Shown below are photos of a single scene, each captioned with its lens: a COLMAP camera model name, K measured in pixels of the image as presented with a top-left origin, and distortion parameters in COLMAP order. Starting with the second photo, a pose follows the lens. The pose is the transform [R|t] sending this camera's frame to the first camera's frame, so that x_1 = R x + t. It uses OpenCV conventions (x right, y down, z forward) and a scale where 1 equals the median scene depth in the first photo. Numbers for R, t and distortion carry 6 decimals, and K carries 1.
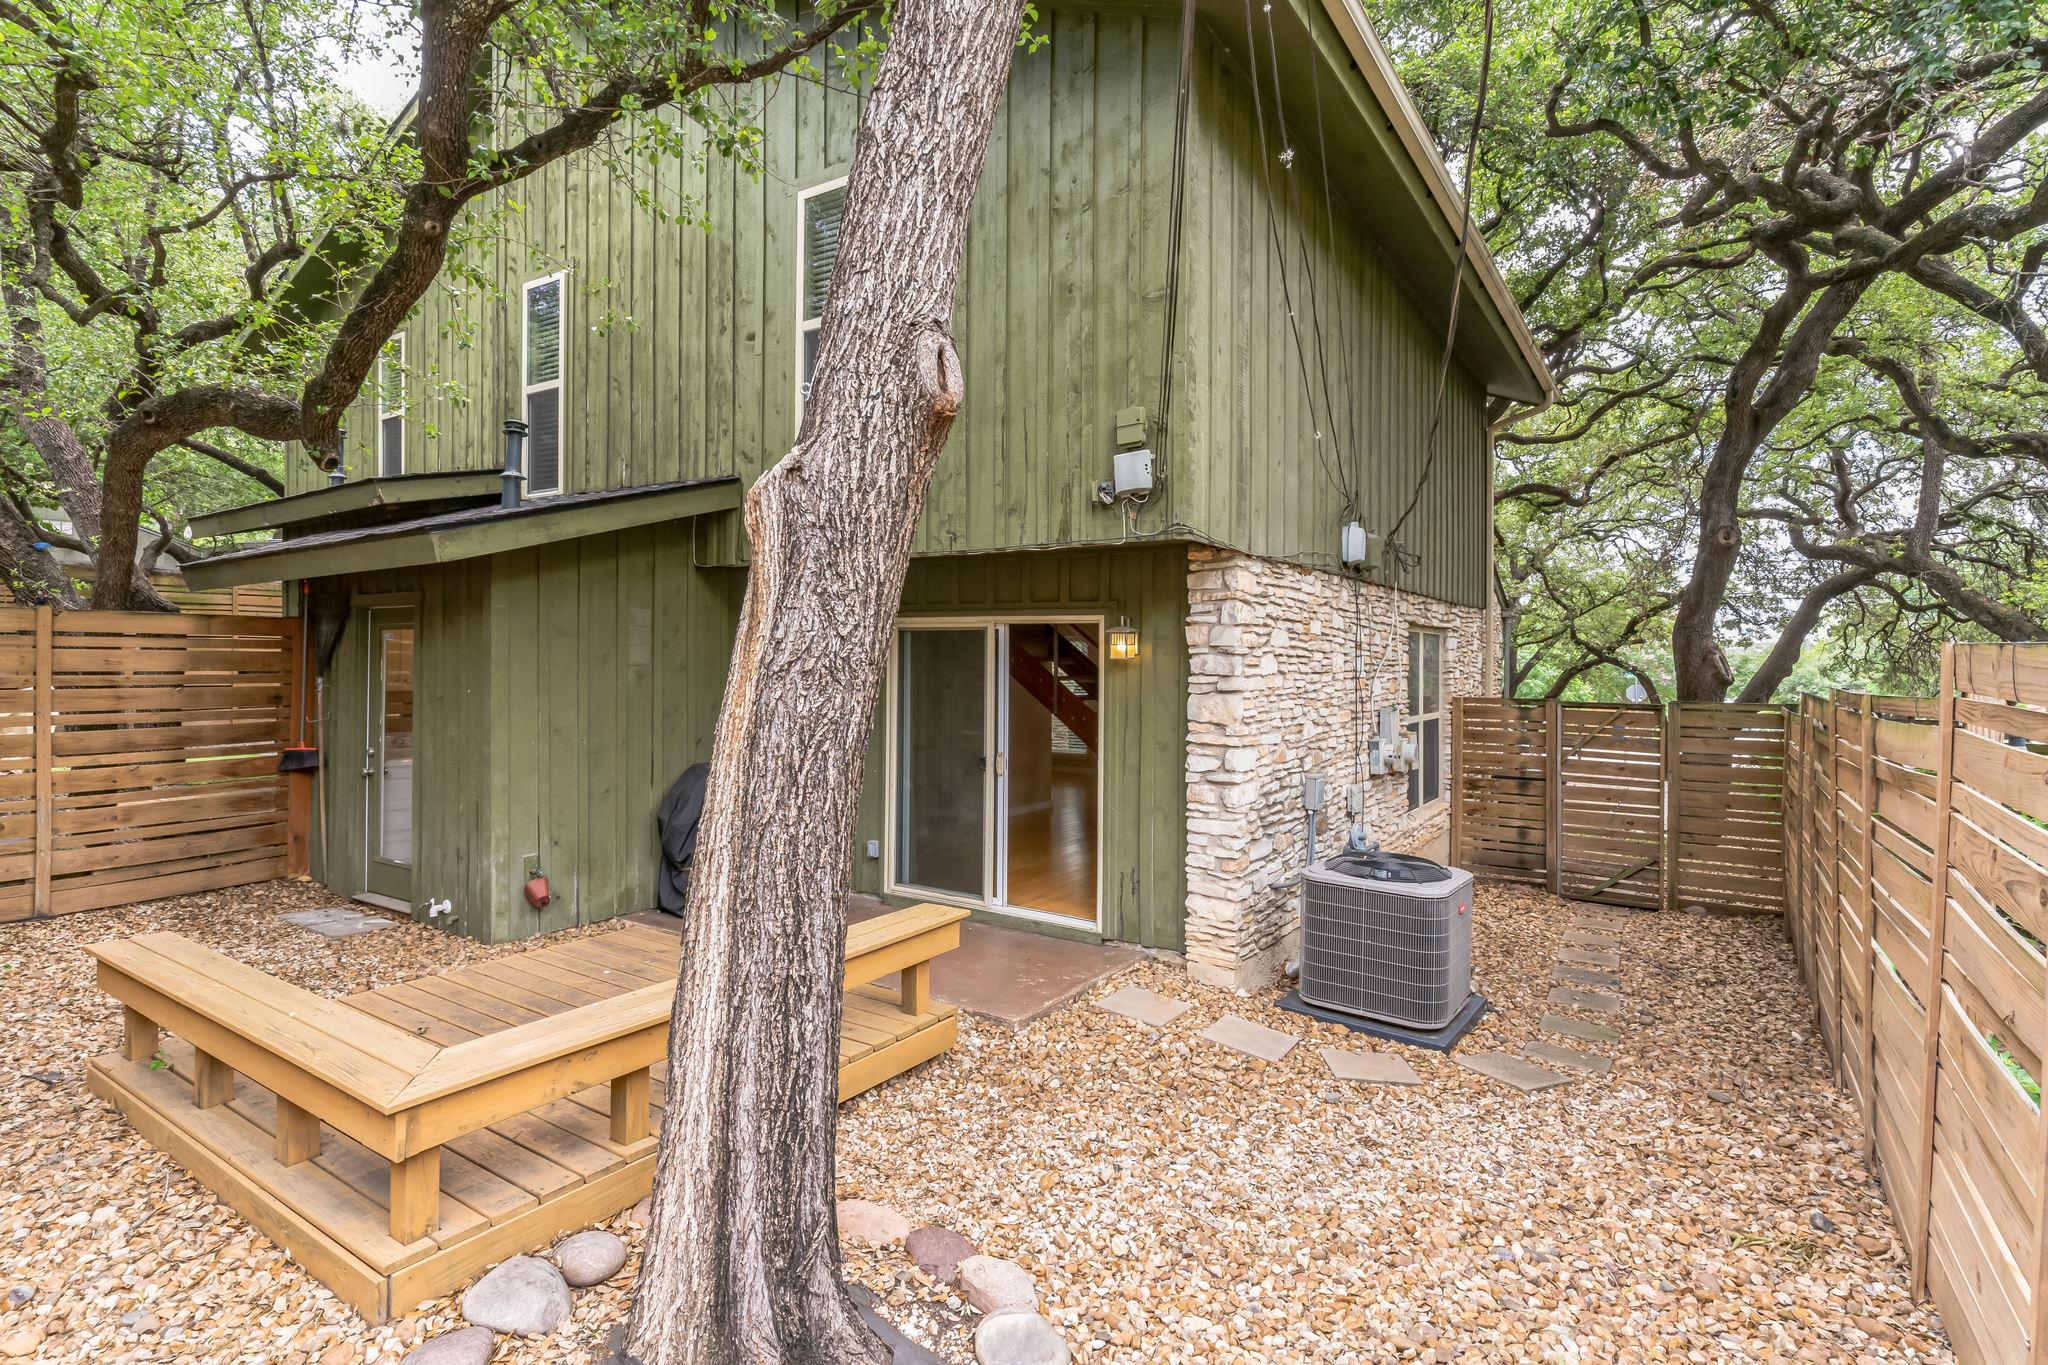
lens RADIAL K [[994.6, 0, 1060.7], [0, 994.6, 679.6], [0, 0, 1]] dist [0.003968, -0.001775]
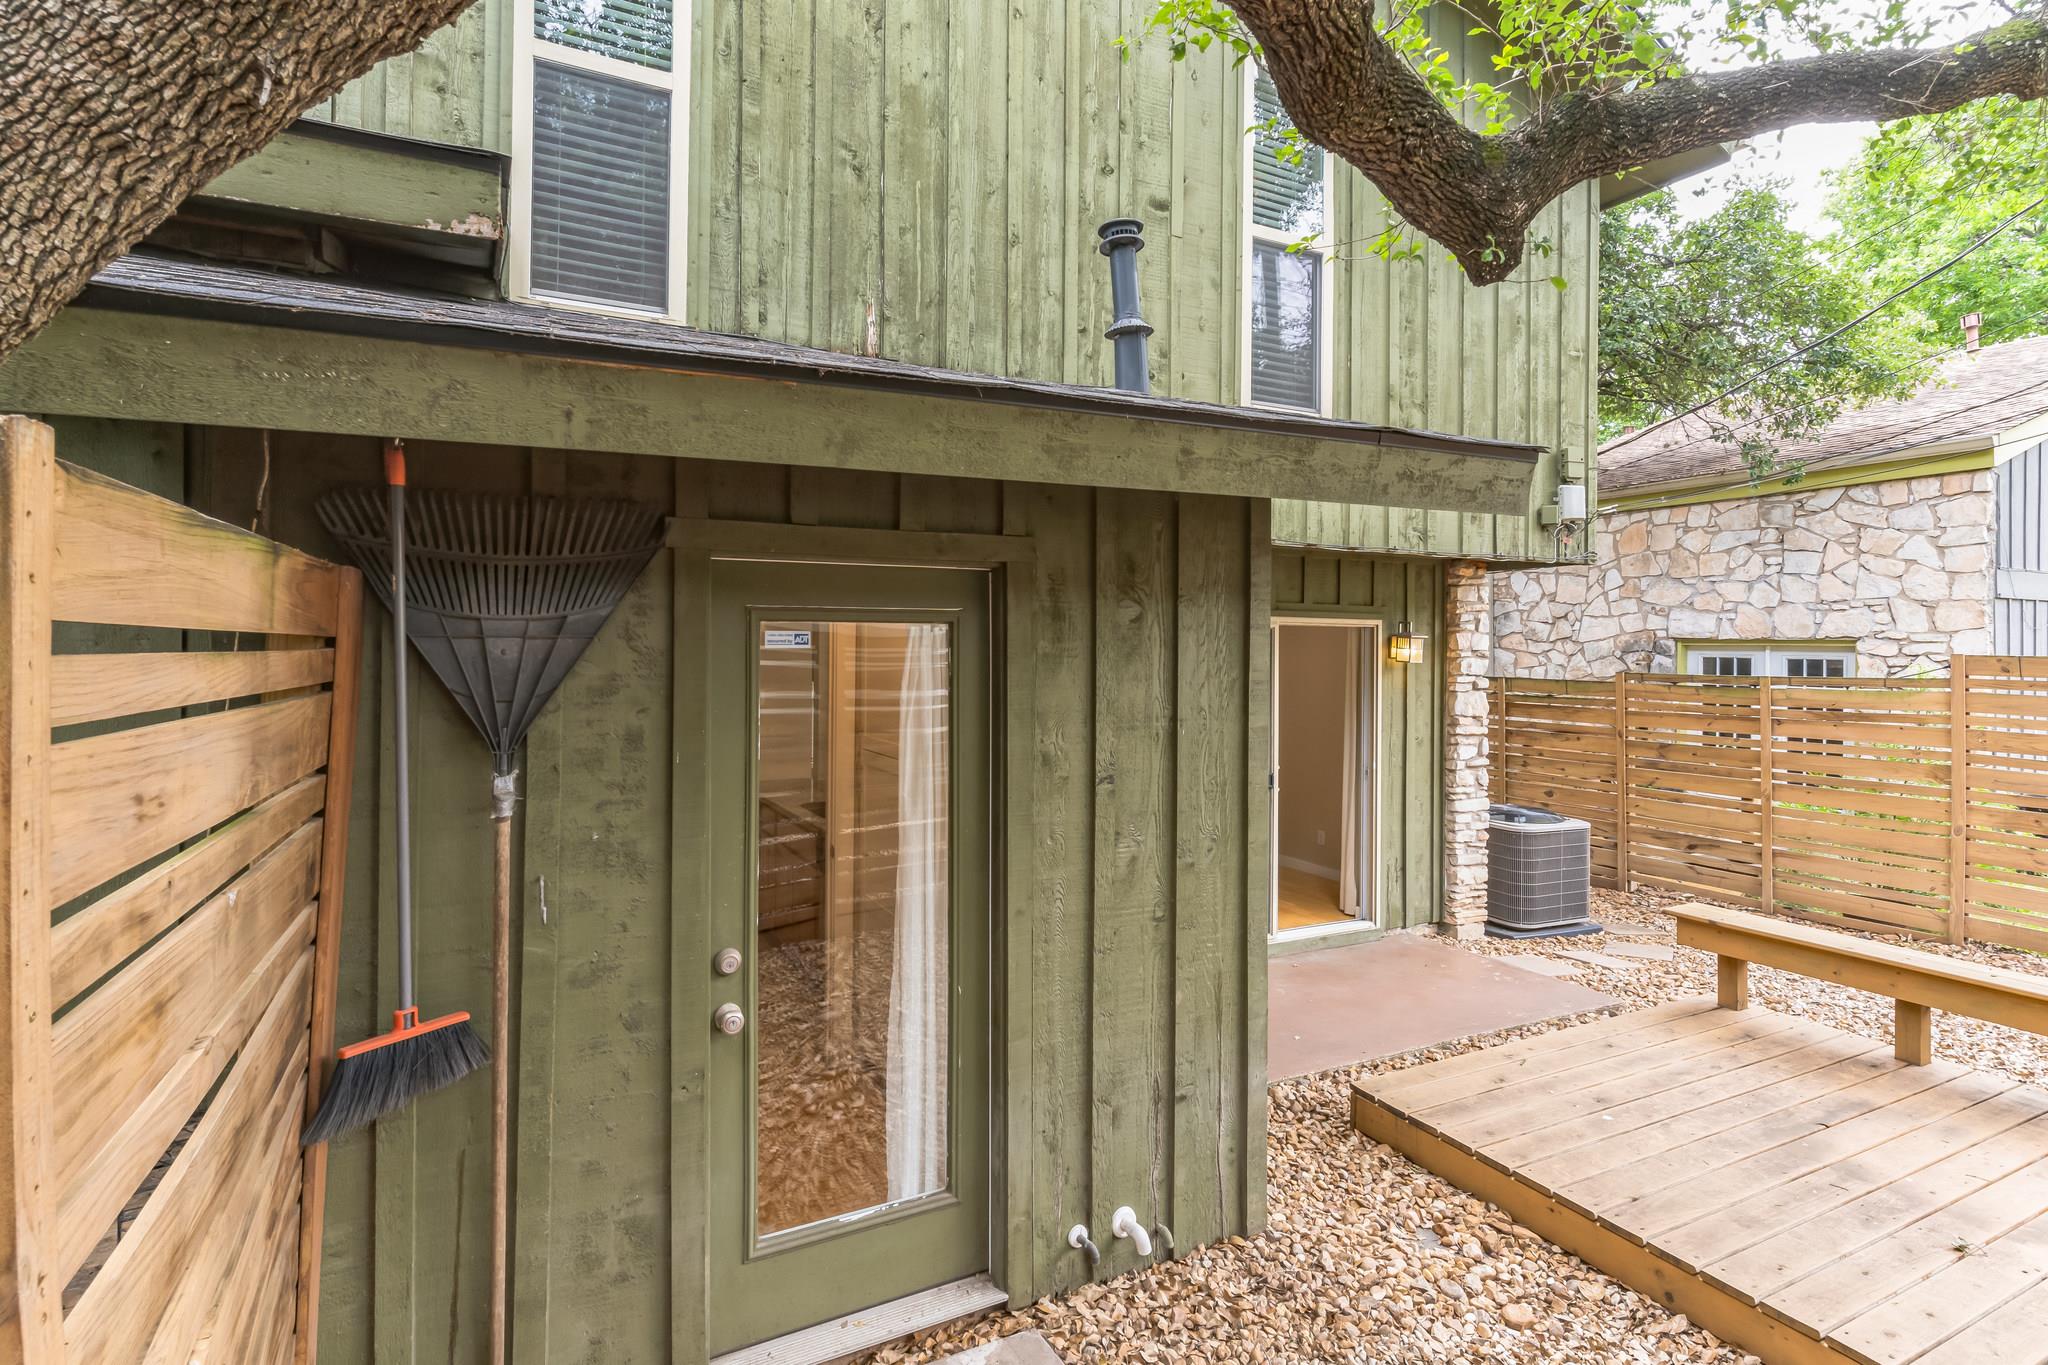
lens RADIAL K [[994.6, 0, 1025.8], [0, 994.6, 673.7], [0, 0, 1]] dist [0.003968, -0.001775]
pose [[0.518075, -0.034835, 0.854625, -0.893361], [0.011621, 0.999365, 0.033691, -0.041364], [-0.855256, -0.007523, 0.518151, 0.674863]]
